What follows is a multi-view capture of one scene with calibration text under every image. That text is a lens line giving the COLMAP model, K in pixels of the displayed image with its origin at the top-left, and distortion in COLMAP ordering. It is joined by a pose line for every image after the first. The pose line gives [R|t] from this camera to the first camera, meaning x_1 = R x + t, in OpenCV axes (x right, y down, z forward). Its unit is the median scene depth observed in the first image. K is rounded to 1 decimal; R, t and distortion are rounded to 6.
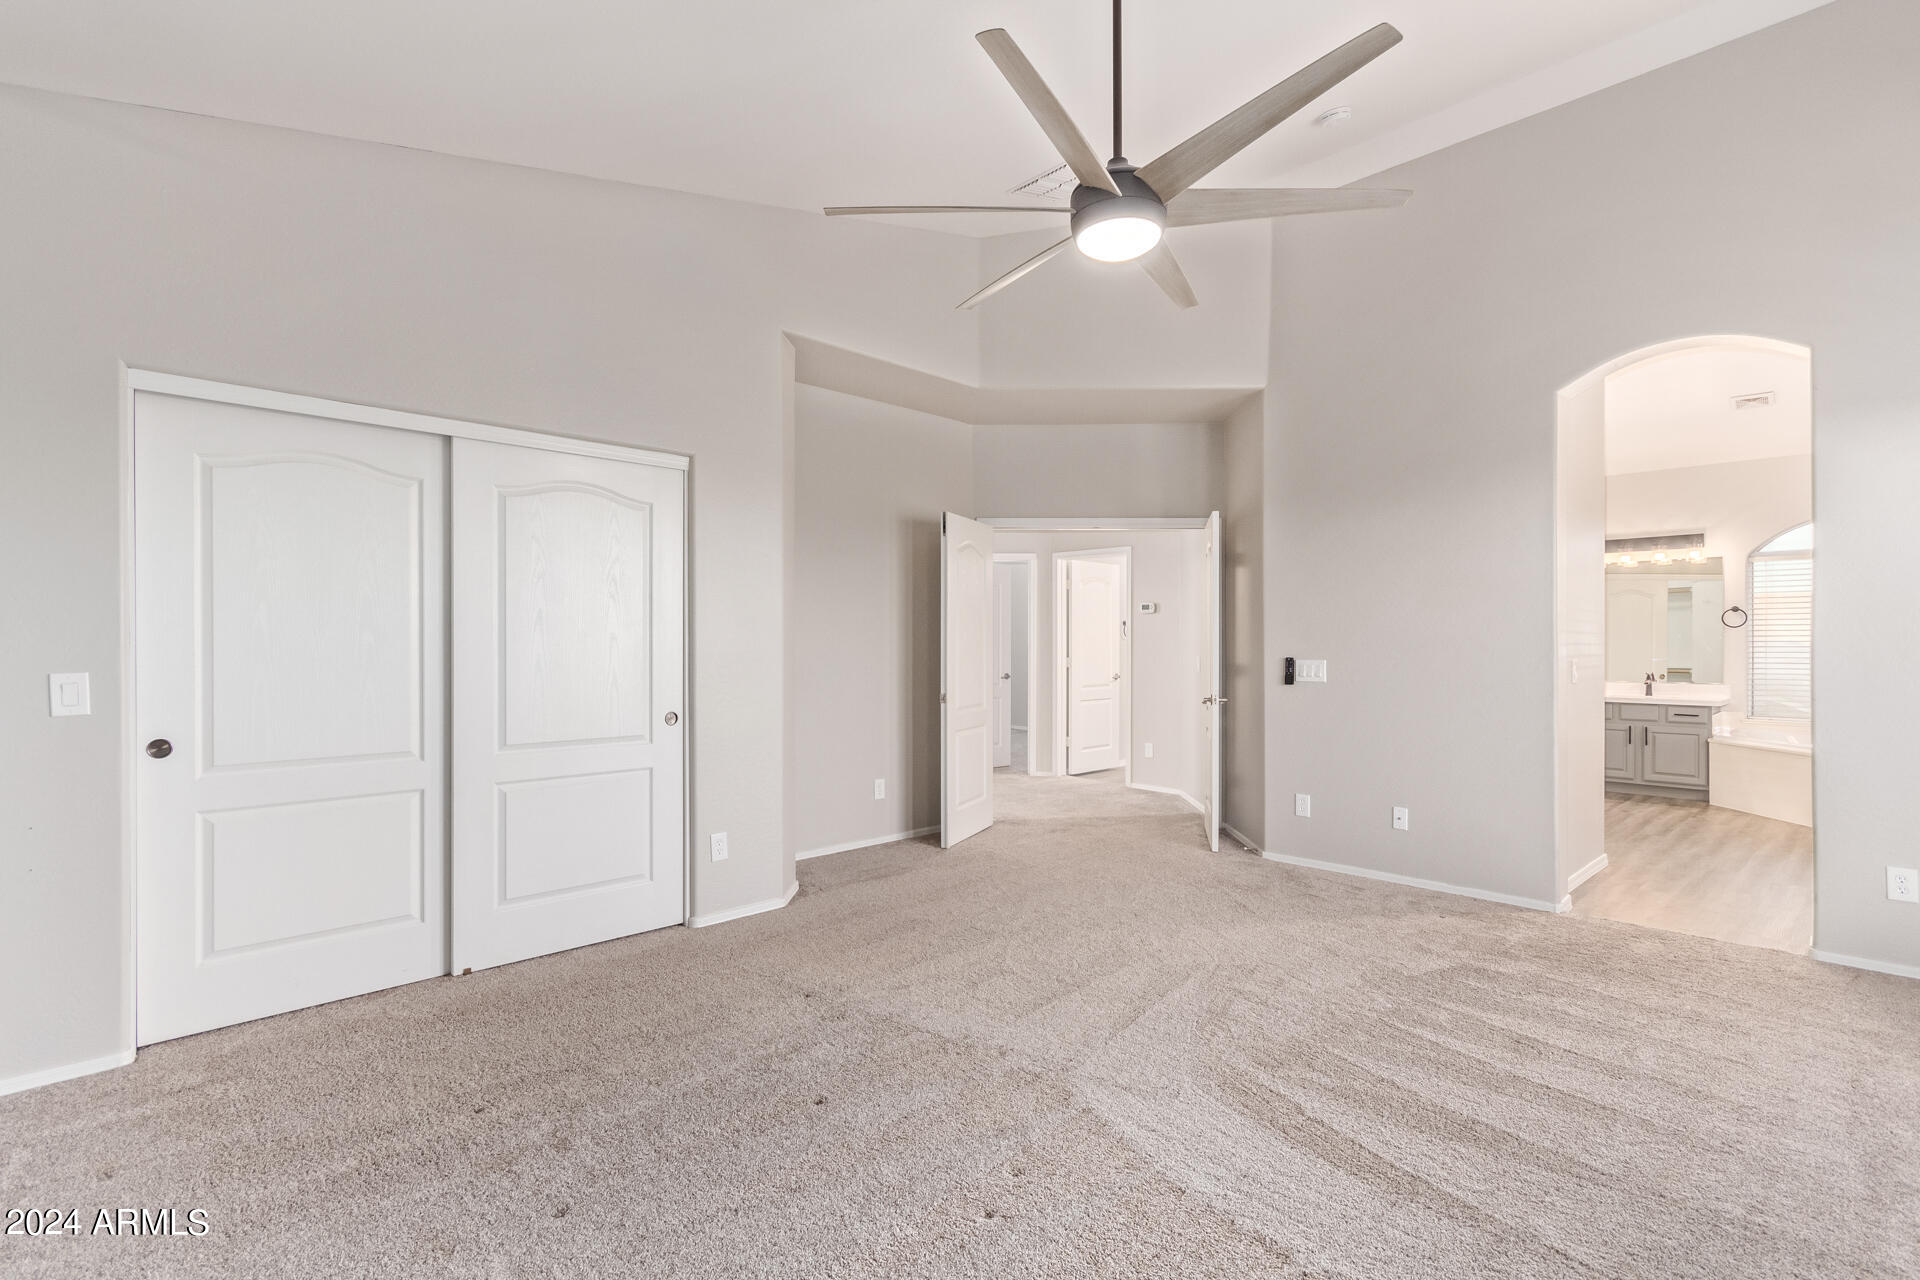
lens RADIAL K [[895.5, 0, 965.8], [0, 895.5, 641.4], [0, 0, 1]] dist [-0.002022, -0.000116]
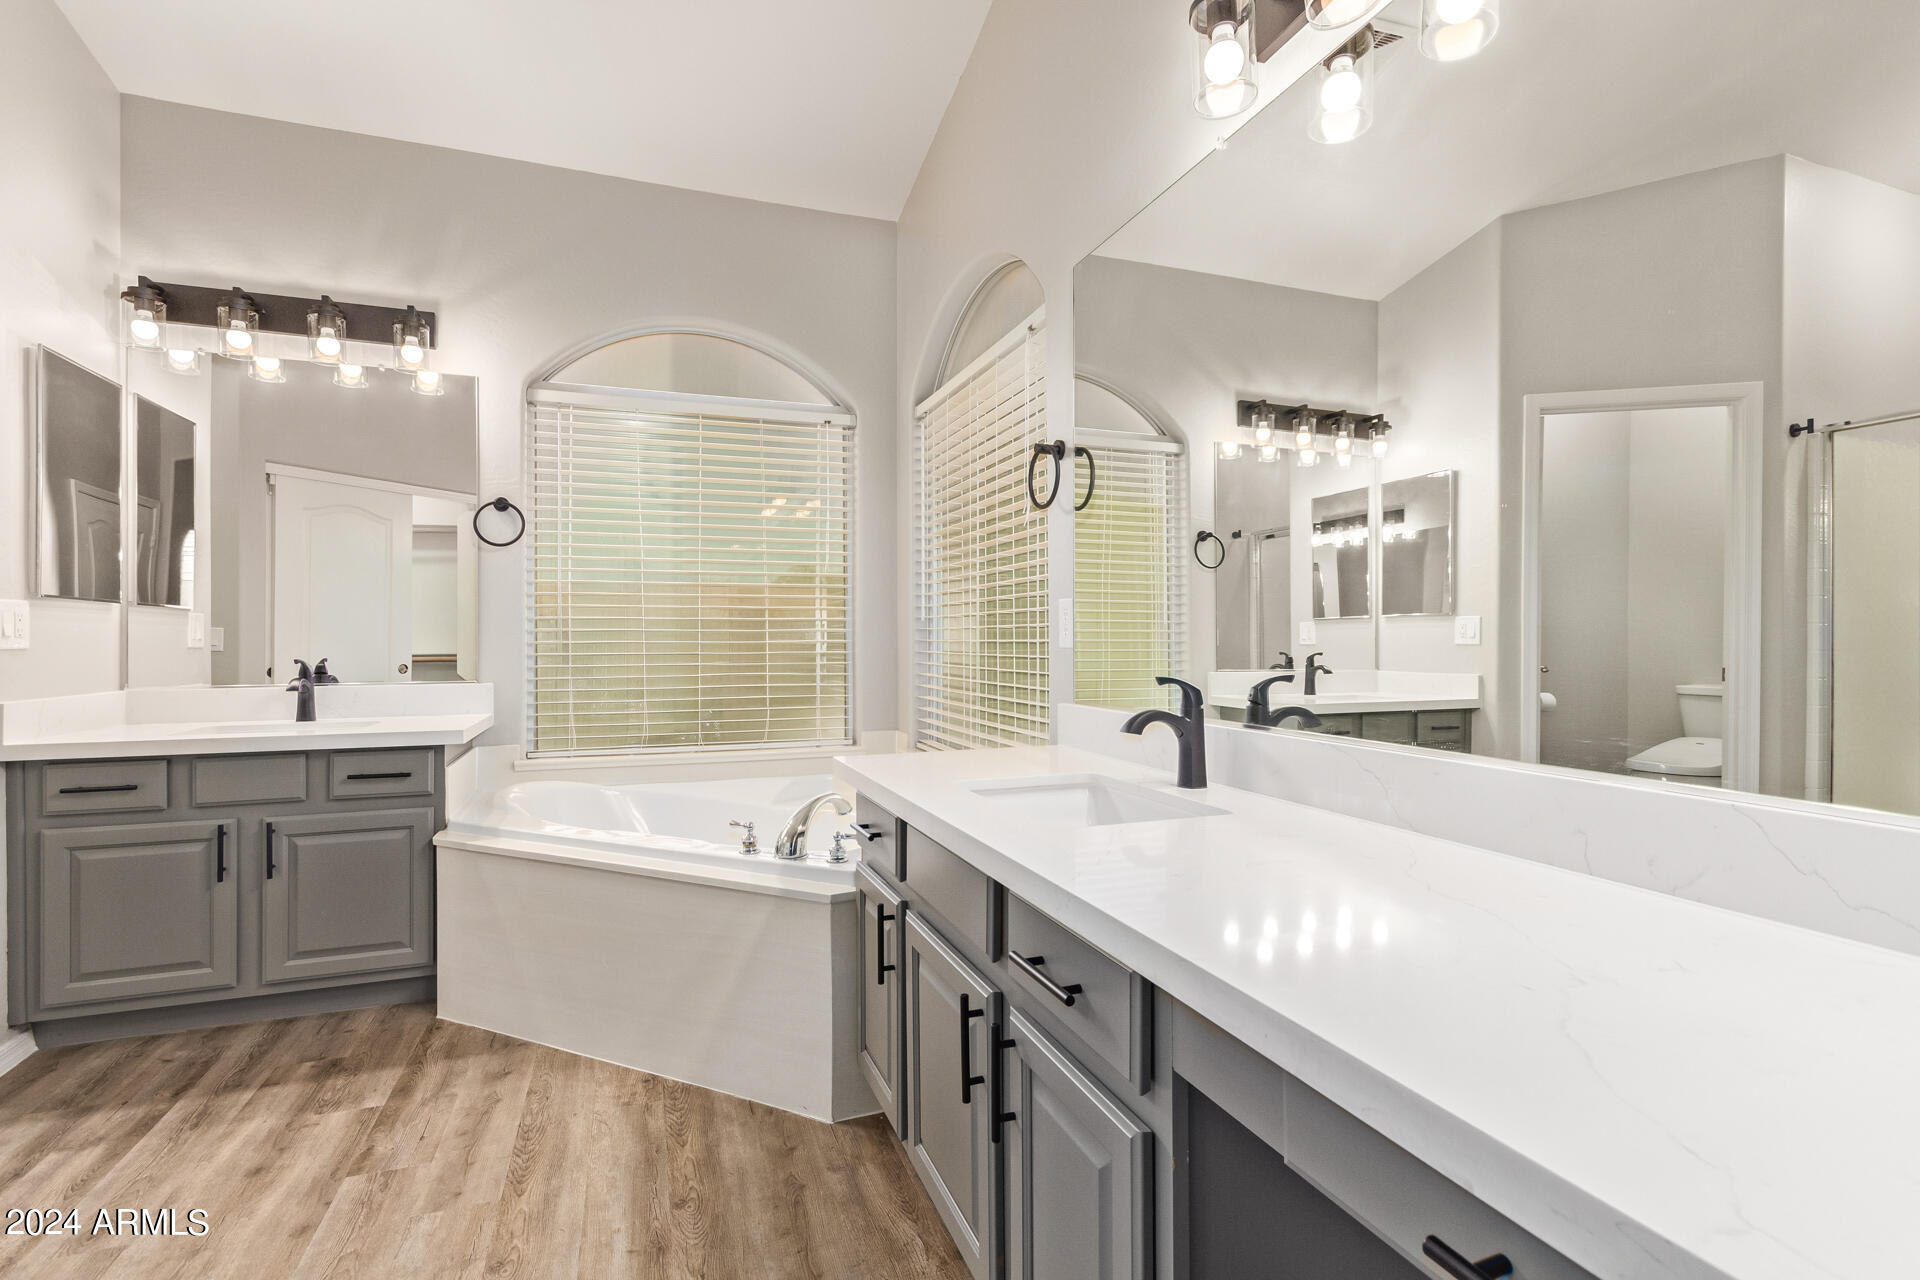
lens RADIAL K [[895.5, 0, 965.8], [0, 895.5, 641.4], [0, 0, 1]] dist [-0.002022, -0.000116]
pose [[0.394443, -0.000598, 0.918920, 0.560644], [-0.004536, 0.999986, 0.002597, 0.025939], [-0.918909, -0.005193, 0.394435, 0.633949]]
